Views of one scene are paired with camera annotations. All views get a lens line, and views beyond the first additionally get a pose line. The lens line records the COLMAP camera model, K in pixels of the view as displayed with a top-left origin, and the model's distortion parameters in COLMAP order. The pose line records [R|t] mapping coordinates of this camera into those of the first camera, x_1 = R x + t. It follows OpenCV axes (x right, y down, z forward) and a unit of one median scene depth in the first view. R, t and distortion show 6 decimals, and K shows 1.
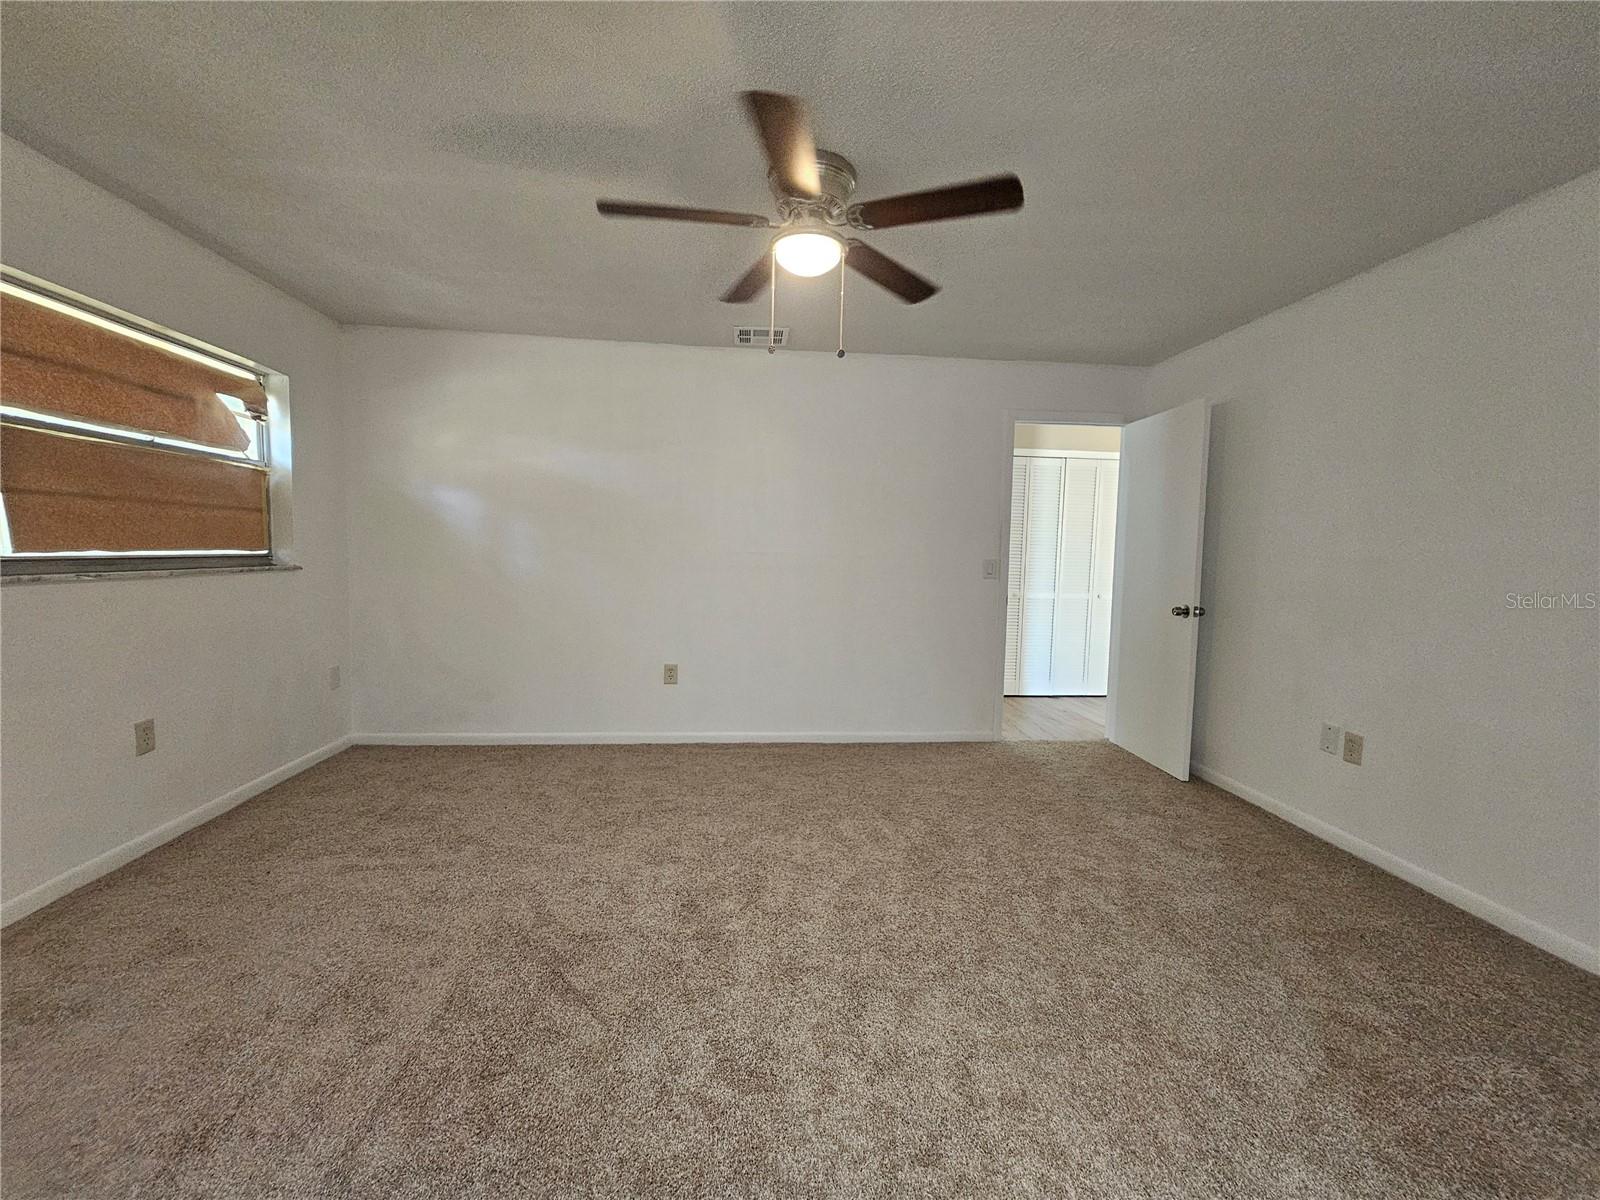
lens RADIAL K [[654.7, 0, 801.5], [0, 654.7, 602.2], [0, 0, 1]] dist [0.002581, 0.001114]
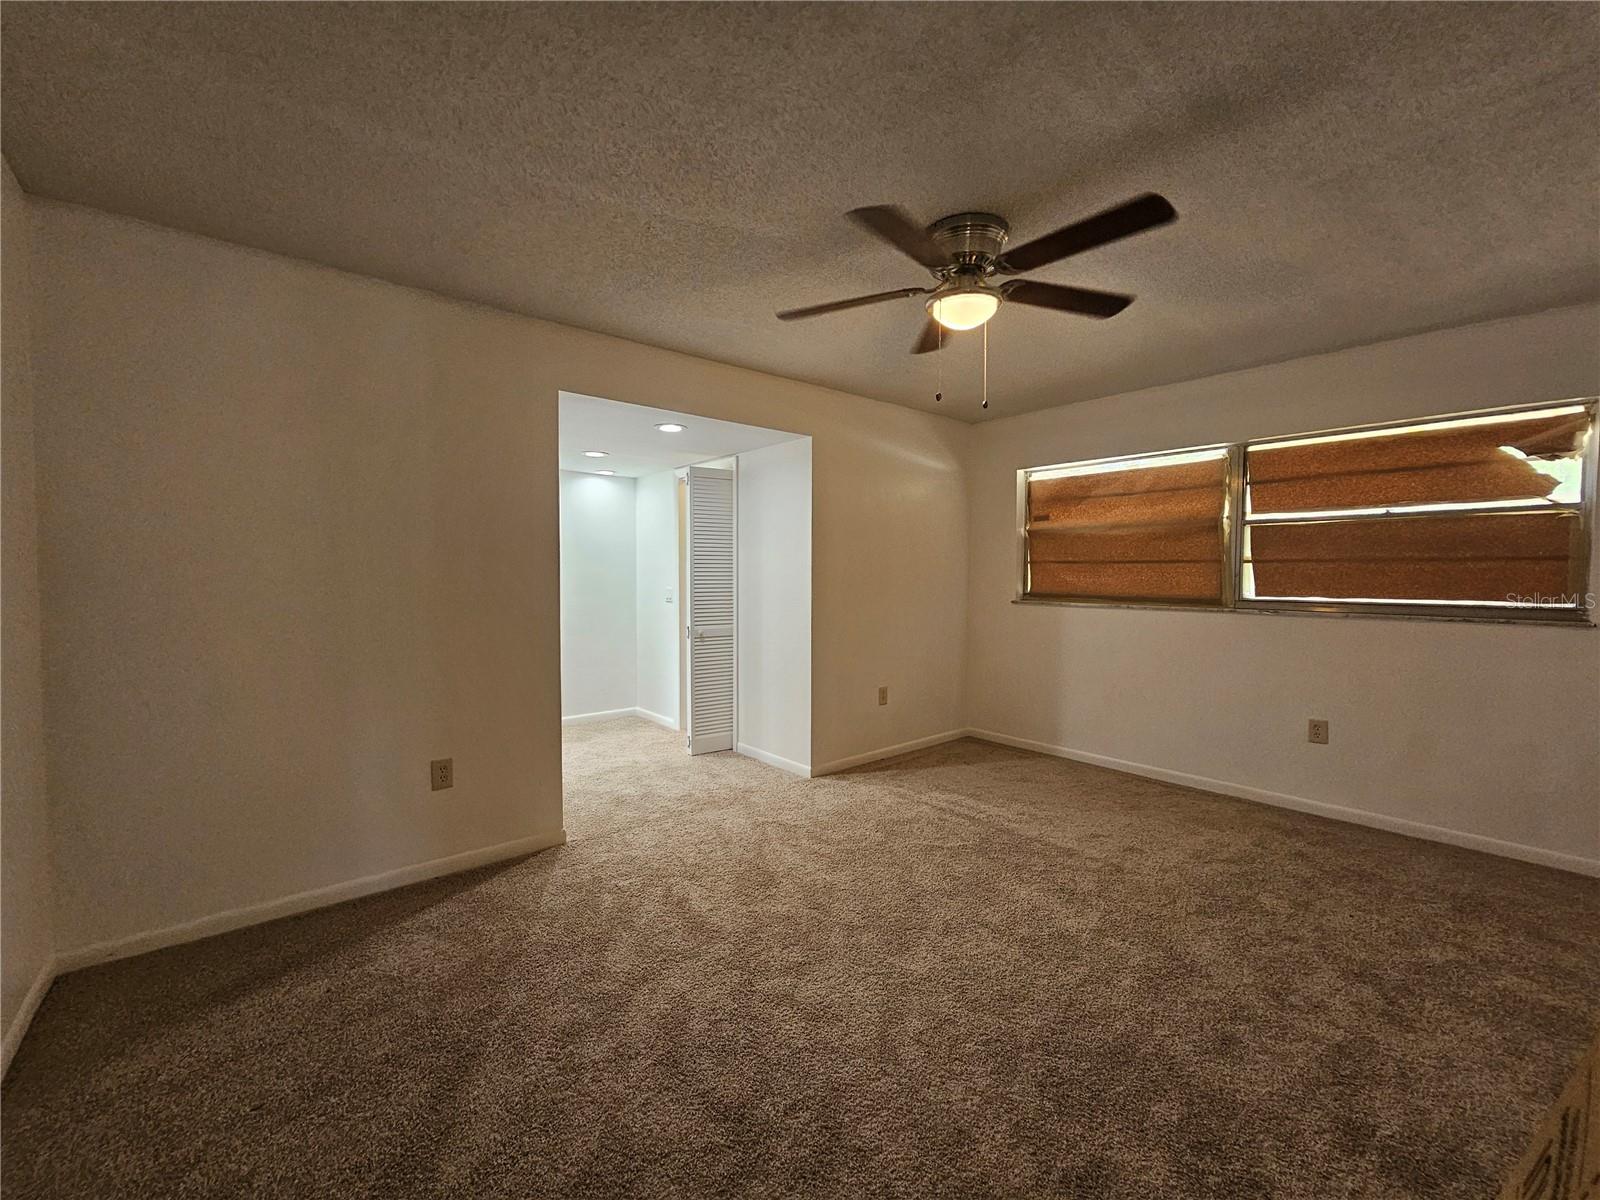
lens RADIAL K [[654.7, 0, 799.5], [0, 654.7, 598.7], [0, 0, 1]] dist [0.002581, 0.001114]
pose [[-0.822642, 0.000448, -0.568560, 0.590263], [-0.065275, 0.993313, 0.095227, -0.116216], [0.564801, 0.115451, -0.817112, 1.286613]]
